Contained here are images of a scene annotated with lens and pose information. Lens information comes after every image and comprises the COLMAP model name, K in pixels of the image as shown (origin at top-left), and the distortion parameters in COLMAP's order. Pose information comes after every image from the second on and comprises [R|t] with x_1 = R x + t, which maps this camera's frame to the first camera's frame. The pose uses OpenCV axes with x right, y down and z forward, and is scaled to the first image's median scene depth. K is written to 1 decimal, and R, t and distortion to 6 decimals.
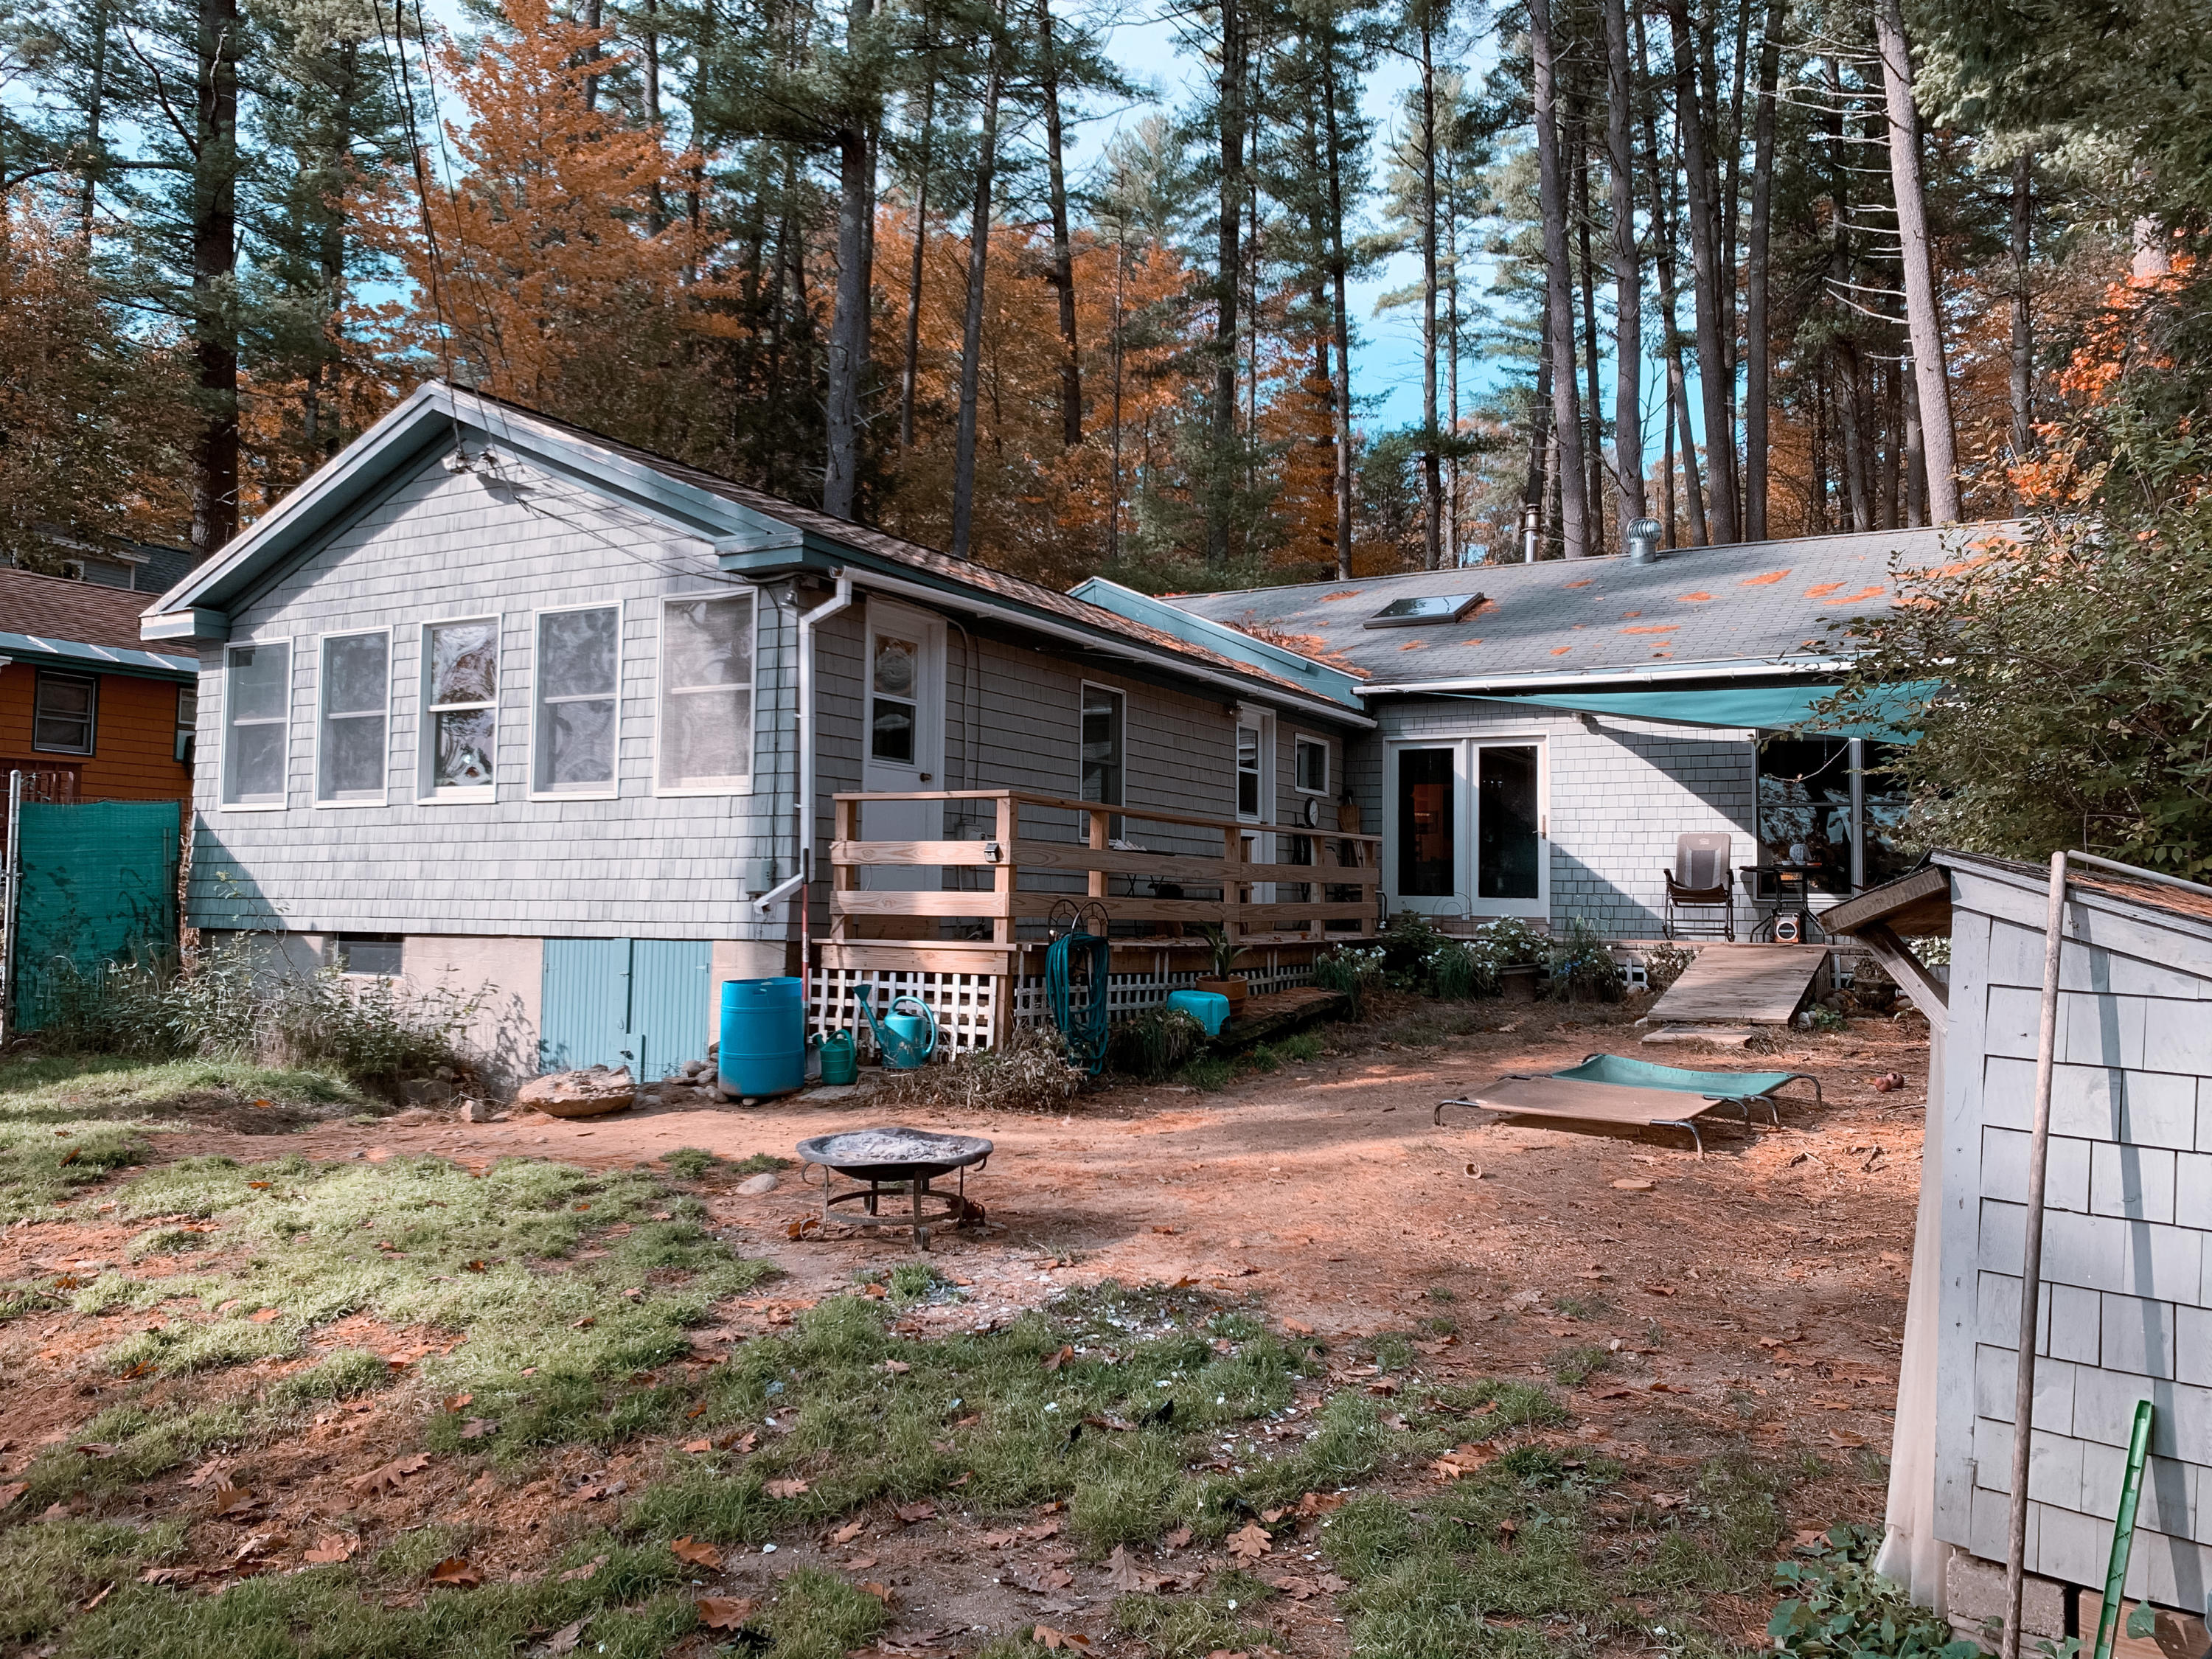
lens RADIAL K [[1645.9, 0, 1105.1], [0, 1645.9, 839.1], [0, 0, 1]] dist [0.007750, -0.003119]
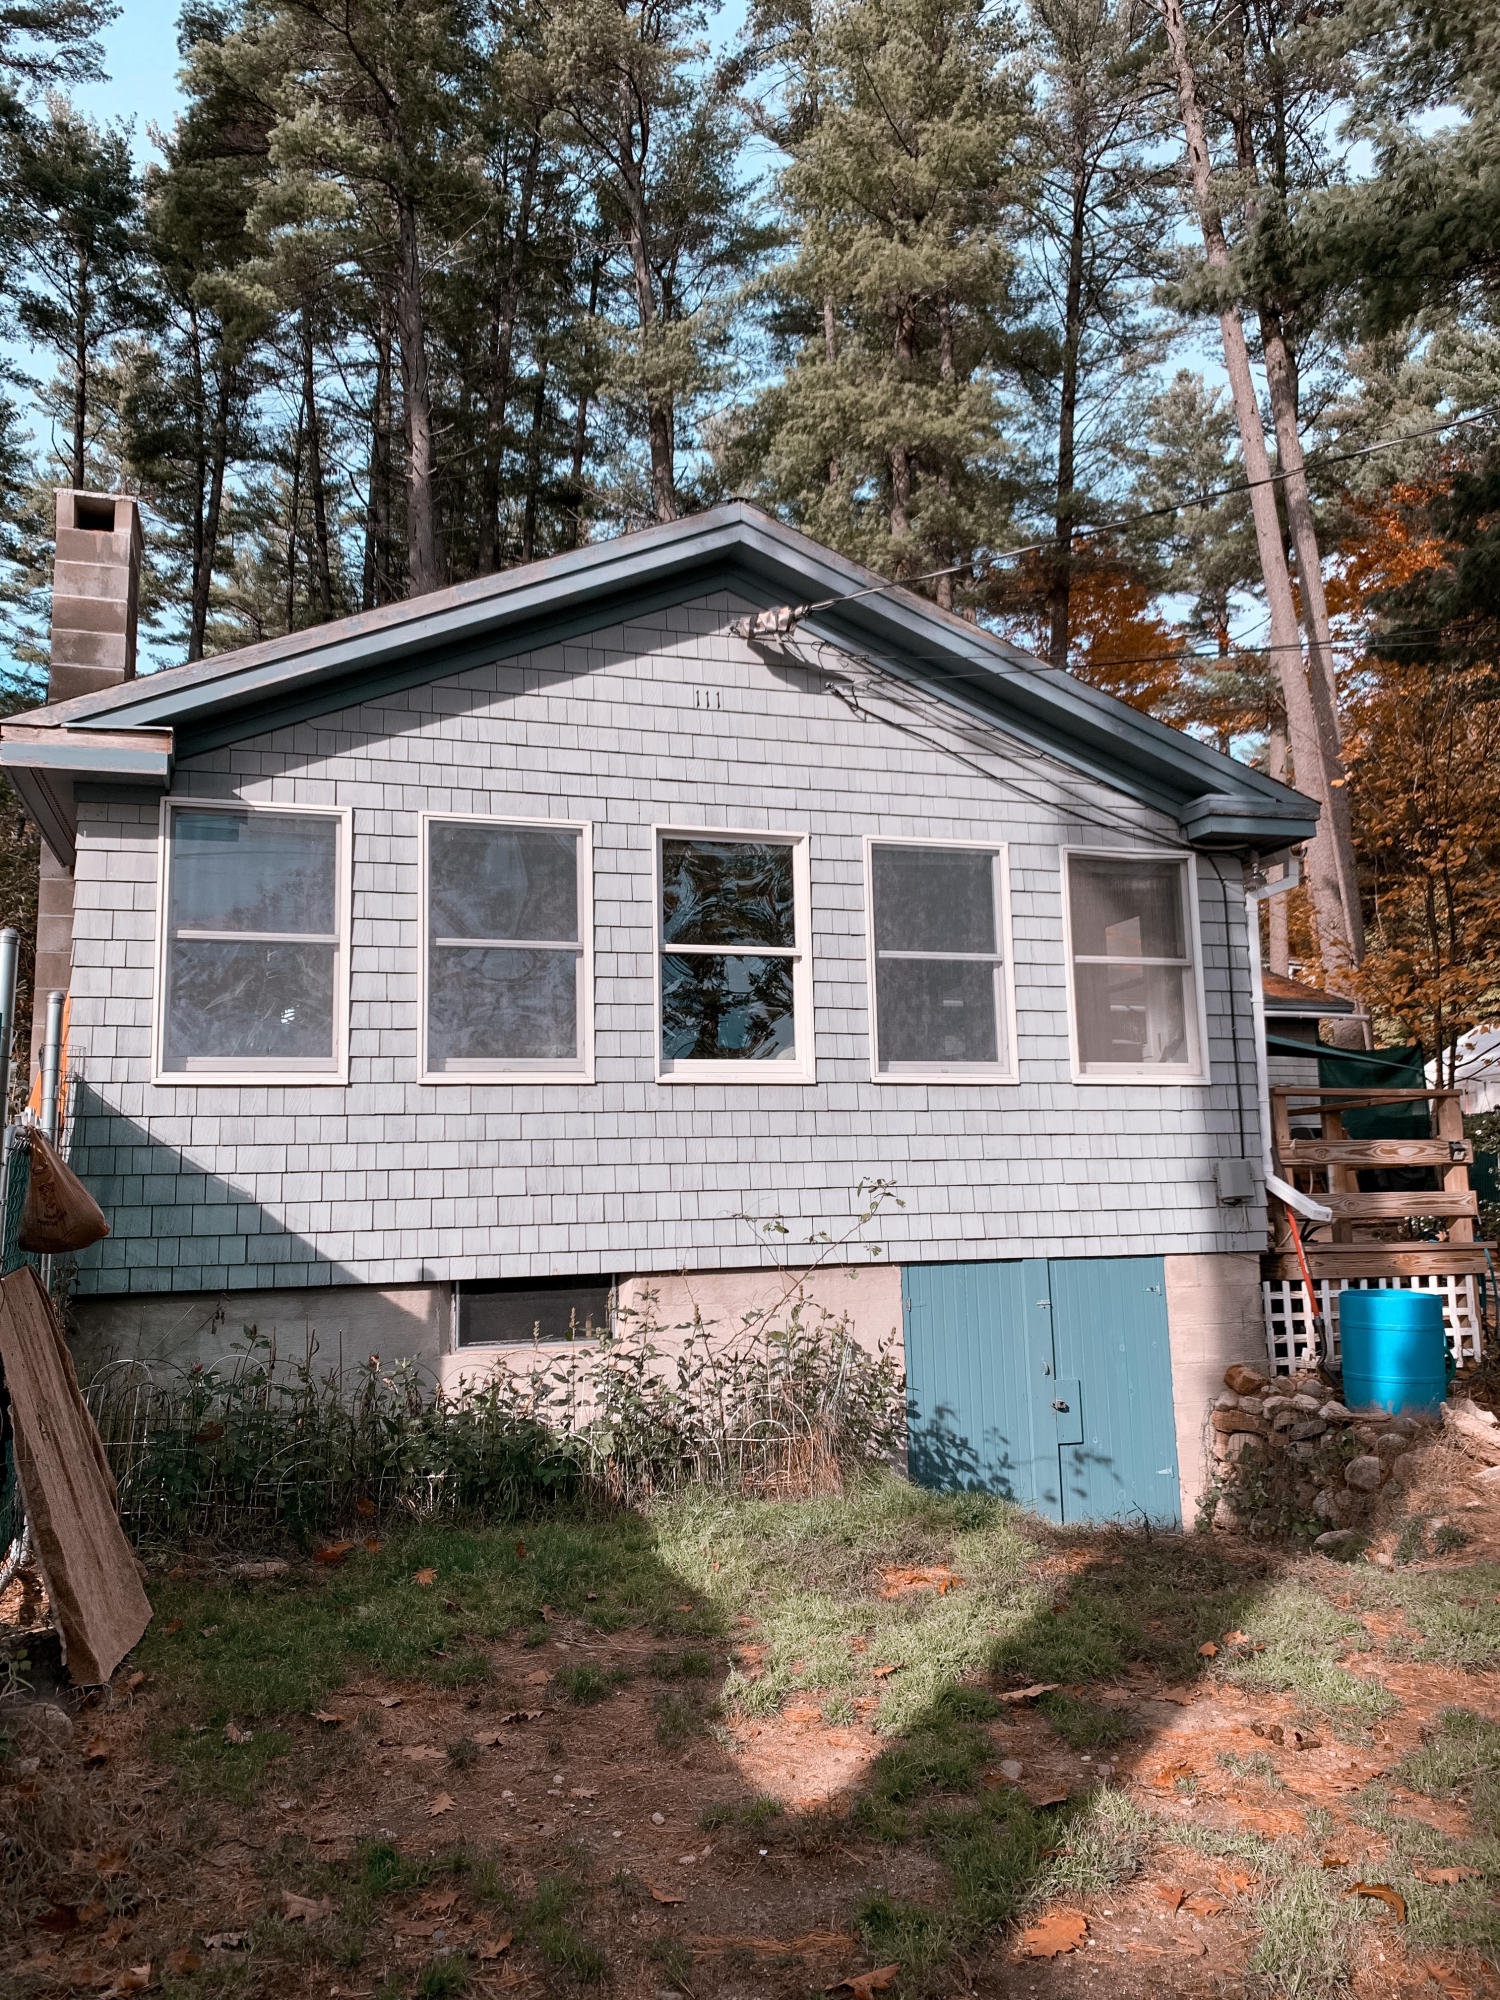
lens RADIAL K [[1488.2, 0, 749.5], [0, 1488.2, 989.8], [0, 0, 1]] dist [0.007750, -0.003119]
pose [[0.701880, 0.078395, 0.707968, -0.895530], [-0.000949, 0.994027, -0.109131, 0.008685], [-0.712294, 0.075925, 0.697762, 0.575852]]
